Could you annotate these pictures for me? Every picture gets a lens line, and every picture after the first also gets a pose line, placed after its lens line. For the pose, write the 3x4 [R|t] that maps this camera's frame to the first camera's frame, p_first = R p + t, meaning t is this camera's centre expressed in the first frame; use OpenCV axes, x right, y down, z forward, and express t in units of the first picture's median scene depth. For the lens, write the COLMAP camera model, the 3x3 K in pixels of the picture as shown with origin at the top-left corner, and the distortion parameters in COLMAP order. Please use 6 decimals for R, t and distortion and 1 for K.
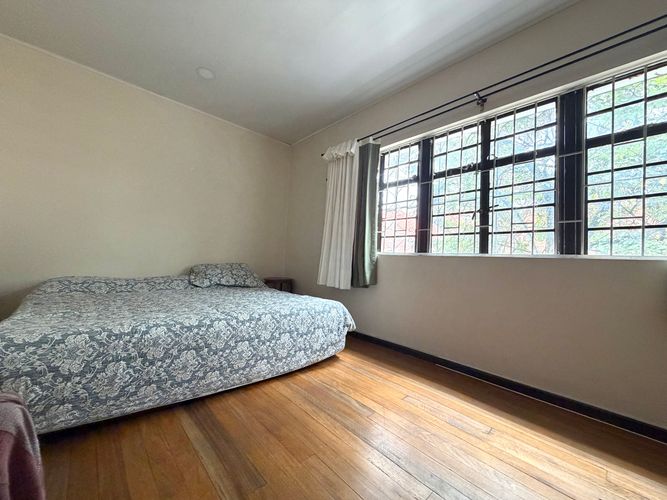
lens RADIAL K [[263.6, 0, 333.5], [0, 263.6, 246.1], [0, 0, 1]] dist [-0.001635, -0.000237]
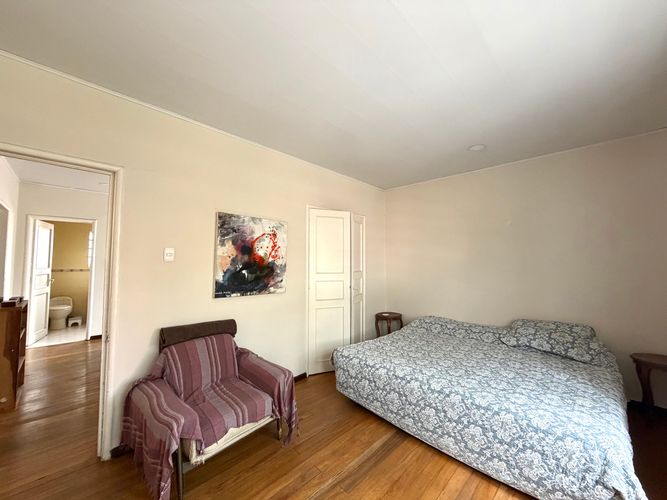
lens RADIAL K [[263.6, 0, 333.0], [0, 263.6, 250.4], [0, 0, 1]] dist [-0.001635, -0.000237]
pose [[0.038871, -0.086723, -0.995474, 0.844214], [0.048296, 0.995226, -0.084815, -0.250638], [0.998076, -0.044781, 0.042874, 0.525101]]
